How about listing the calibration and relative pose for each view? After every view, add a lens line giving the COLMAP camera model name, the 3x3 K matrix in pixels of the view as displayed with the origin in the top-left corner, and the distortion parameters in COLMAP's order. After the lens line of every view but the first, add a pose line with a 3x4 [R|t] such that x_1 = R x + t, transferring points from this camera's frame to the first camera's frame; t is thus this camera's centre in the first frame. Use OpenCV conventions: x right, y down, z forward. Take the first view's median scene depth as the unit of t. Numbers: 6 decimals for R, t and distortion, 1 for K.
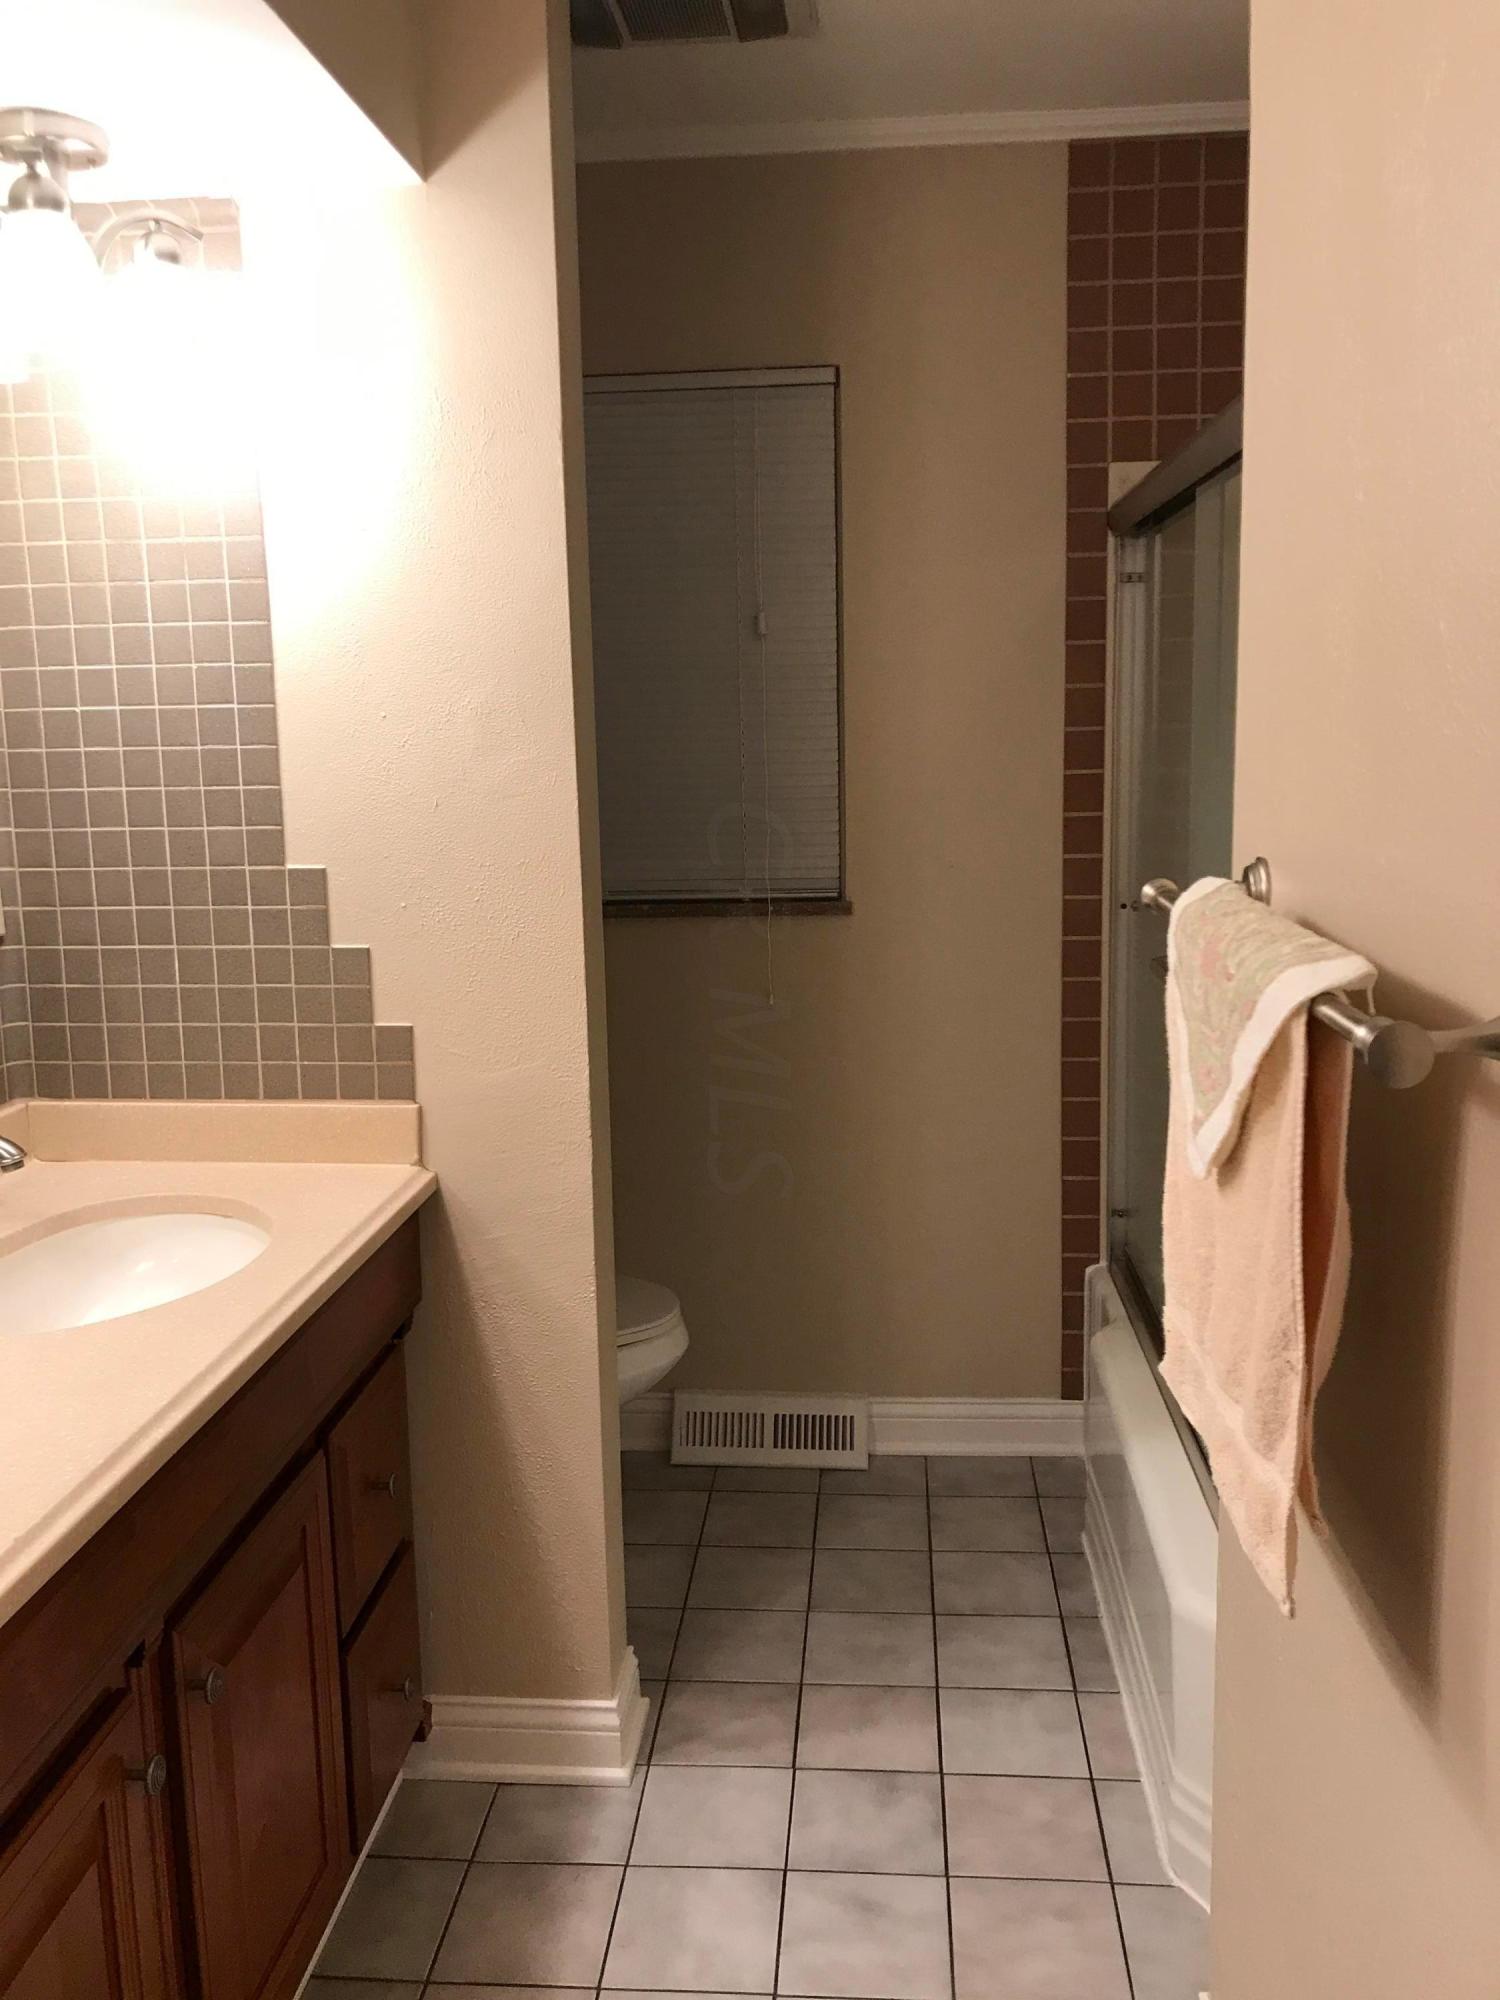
lens RADIAL K [[1633.6, 0, 753.3], [0, 1633.6, 999.9], [0, 0, 1]] dist [0.033154, -0.029935]
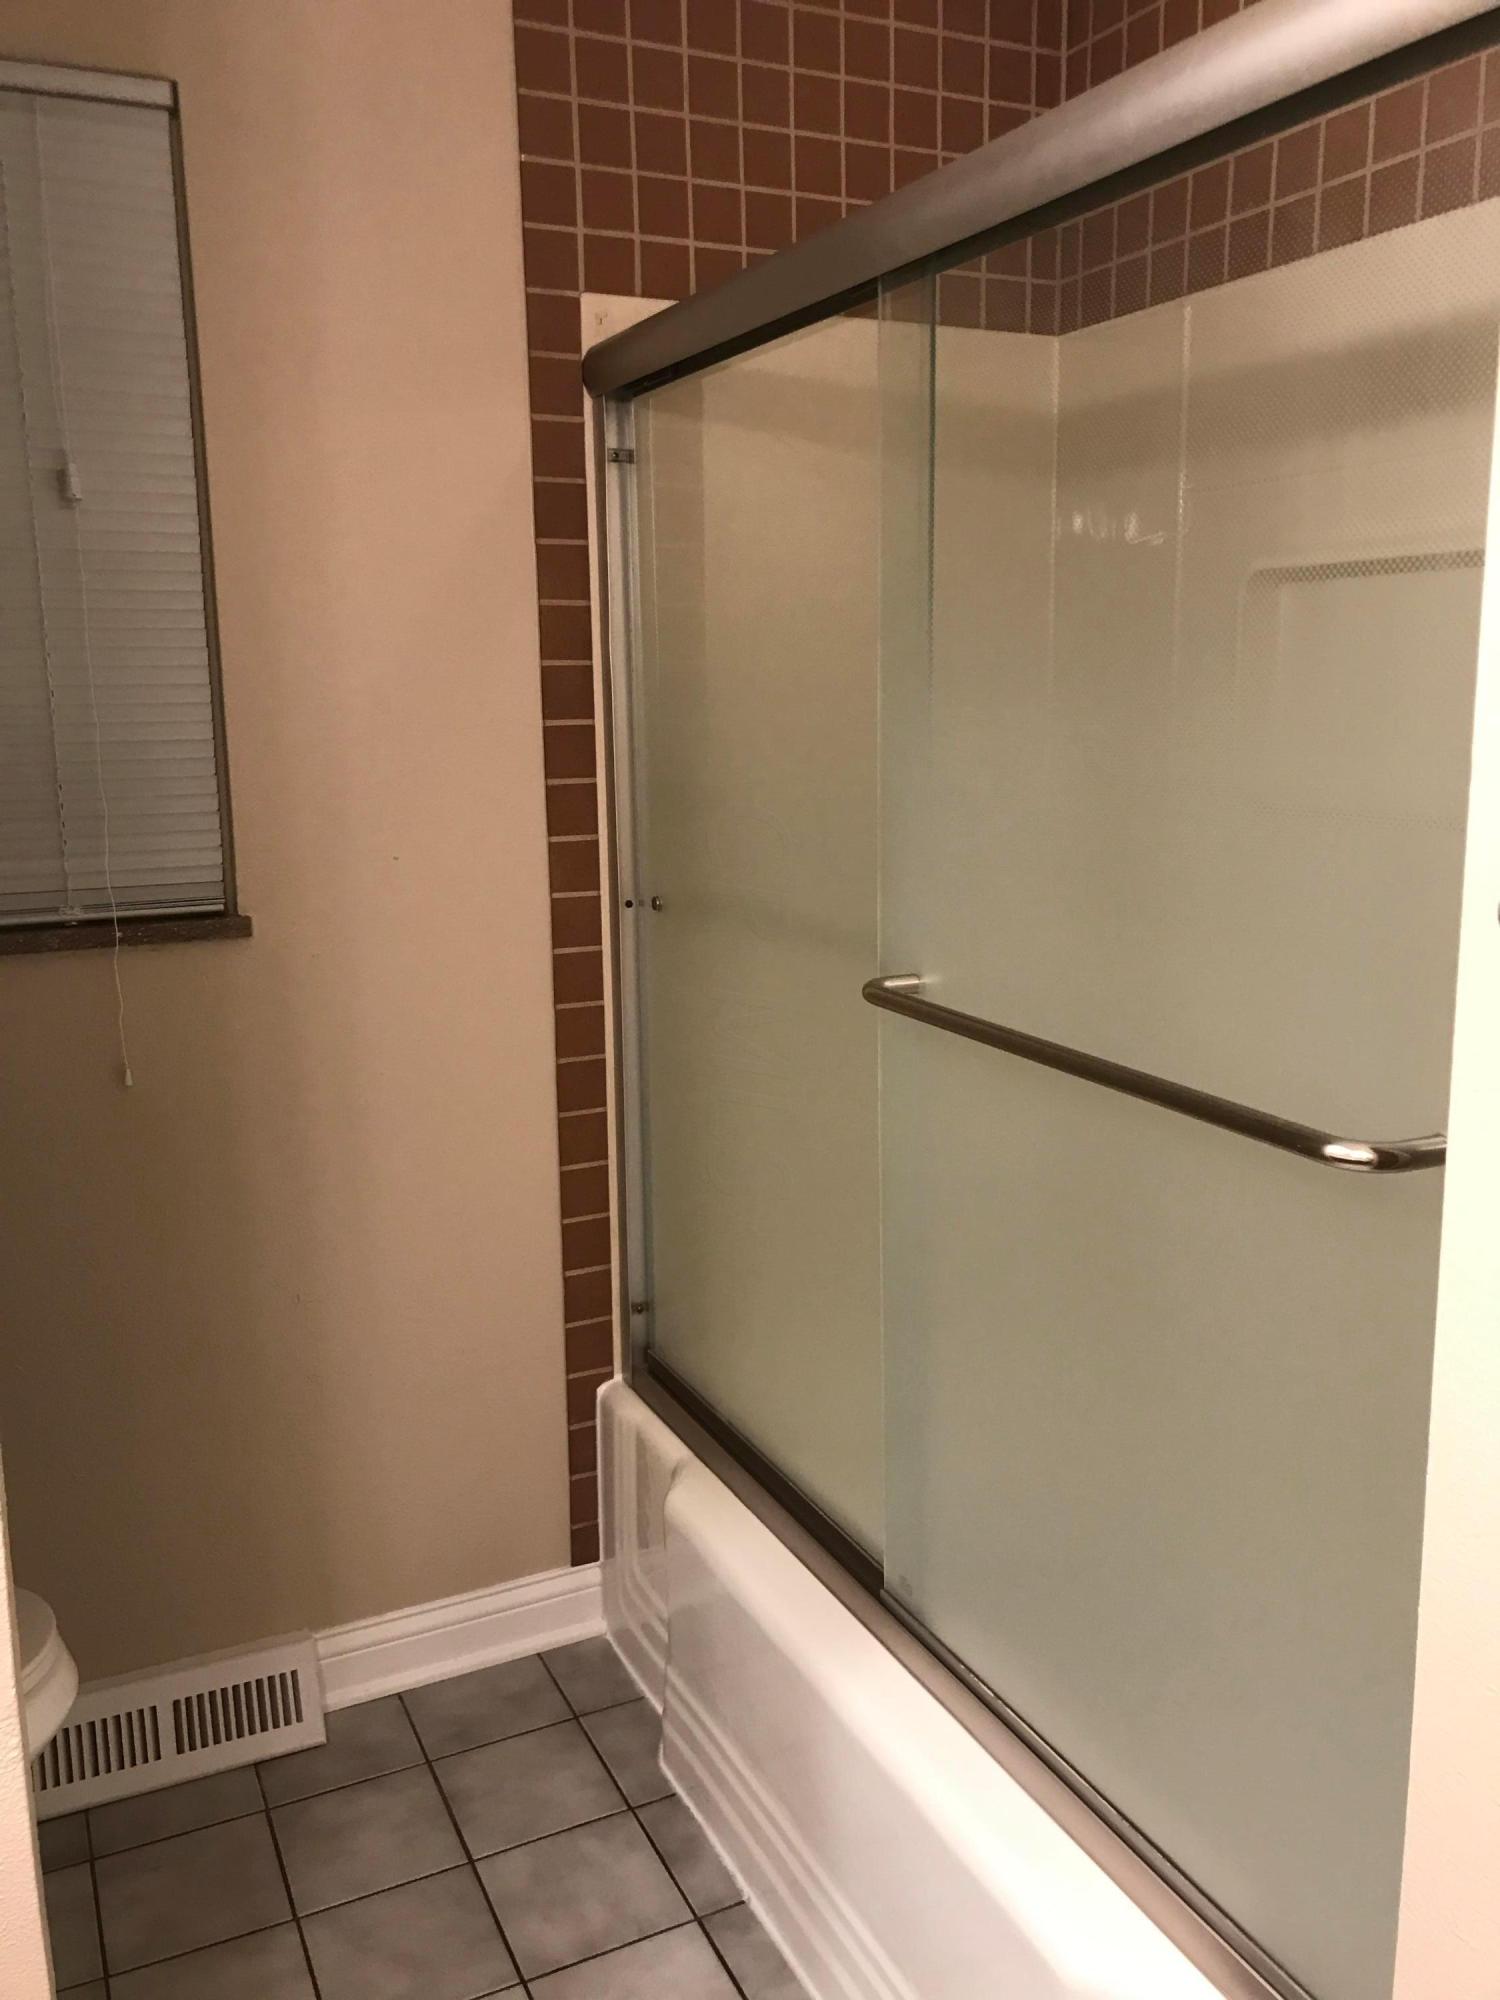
lens RADIAL K [[1633.6, 0, 744.6], [0, 1633.6, 995.5], [0, 0, 1]] dist [0.033154, -0.029935]
pose [[0.864009, -0.079377, 0.497181, -0.099210], [0.074788, 0.996773, 0.029172, -0.032770], [-0.497892, 0.011978, 0.867157, 0.323949]]
